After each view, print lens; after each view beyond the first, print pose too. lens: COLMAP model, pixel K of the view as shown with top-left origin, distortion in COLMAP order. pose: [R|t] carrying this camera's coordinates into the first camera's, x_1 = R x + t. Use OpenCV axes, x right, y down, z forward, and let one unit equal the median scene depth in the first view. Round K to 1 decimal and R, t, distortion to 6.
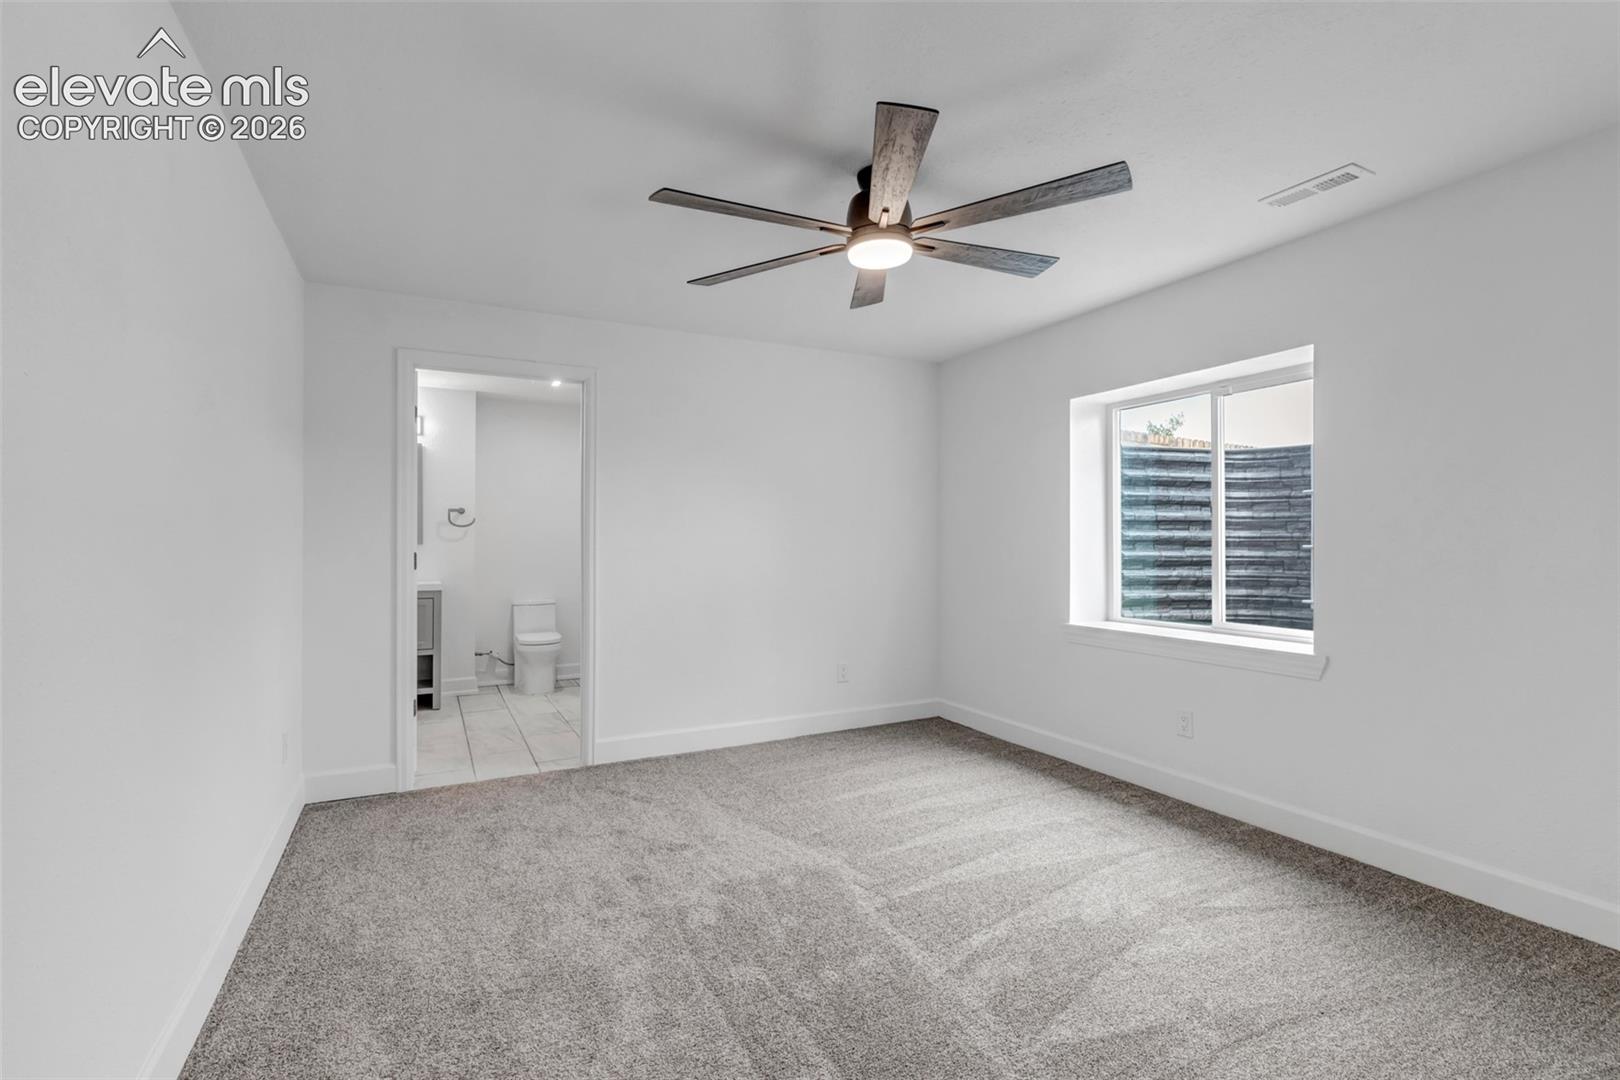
lens RADIAL K [[746.0, 0, 813.3], [0, 746.0, 536.2], [0, 0, 1]] dist [0.008855, -0.003773]
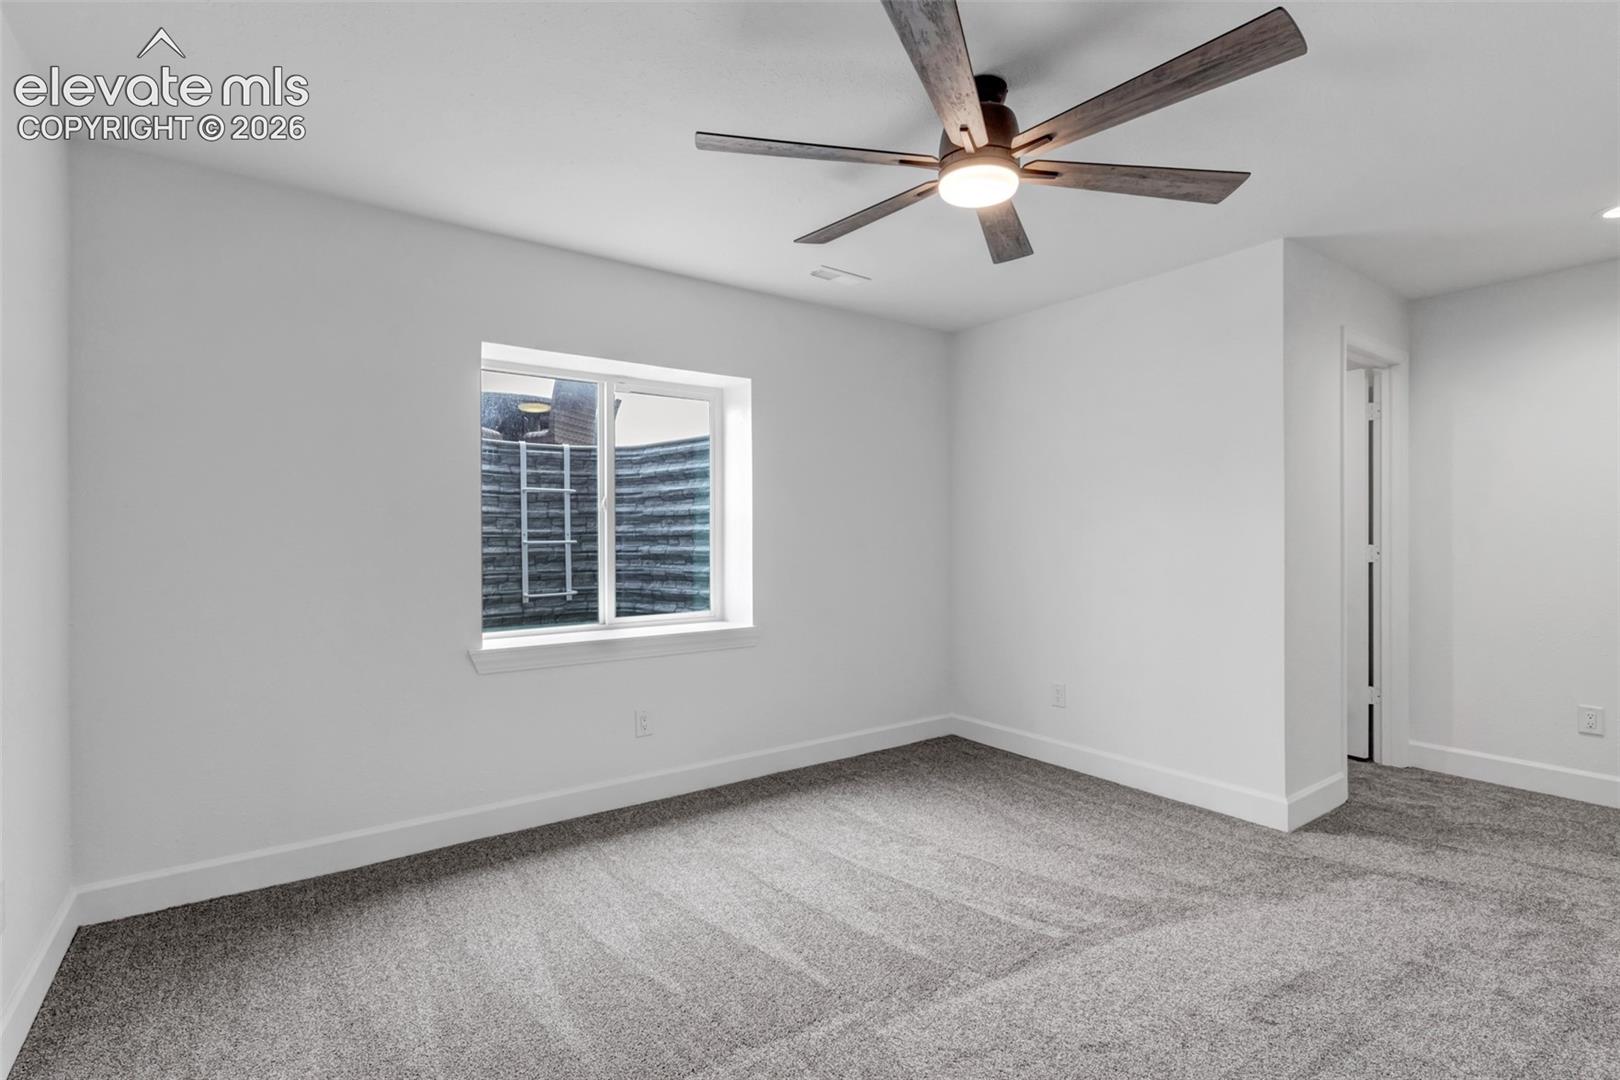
lens RADIAL K [[746.0, 0, 807.4], [0, 746.0, 544.5], [0, 0, 1]] dist [0.008855, -0.003773]
pose [[-0.152349, -0.007086, 0.988301, -0.480482], [-0.010498, 0.999929, 0.005551, 0.008127], [-0.988271, -0.009530, -0.152412, 0.898302]]
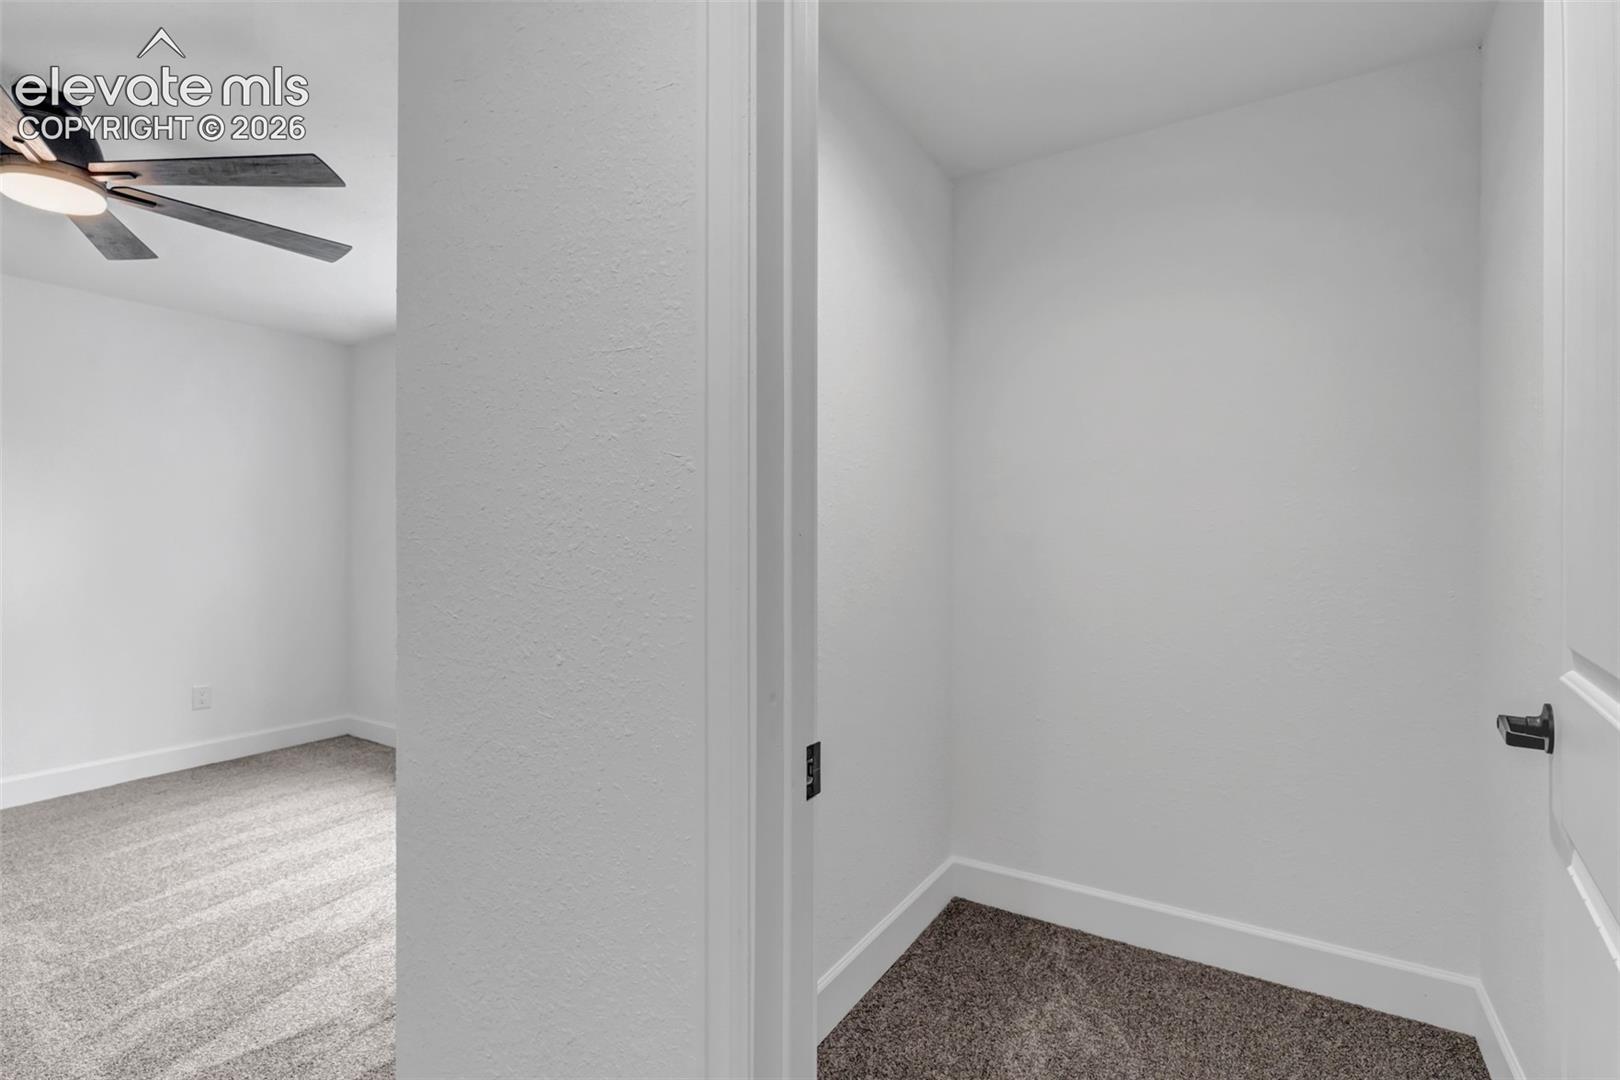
lens RADIAL K [[746.0, 0, 804.3], [0, 746.0, 543.7], [0, 0, 1]] dist [0.008855, -0.003773]
pose [[0.856253, 0.003051, 0.516548, 0.273972], [-0.008365, 0.999933, 0.007960, -0.003638], [-0.516490, -0.011136, 0.856221, -0.104362]]
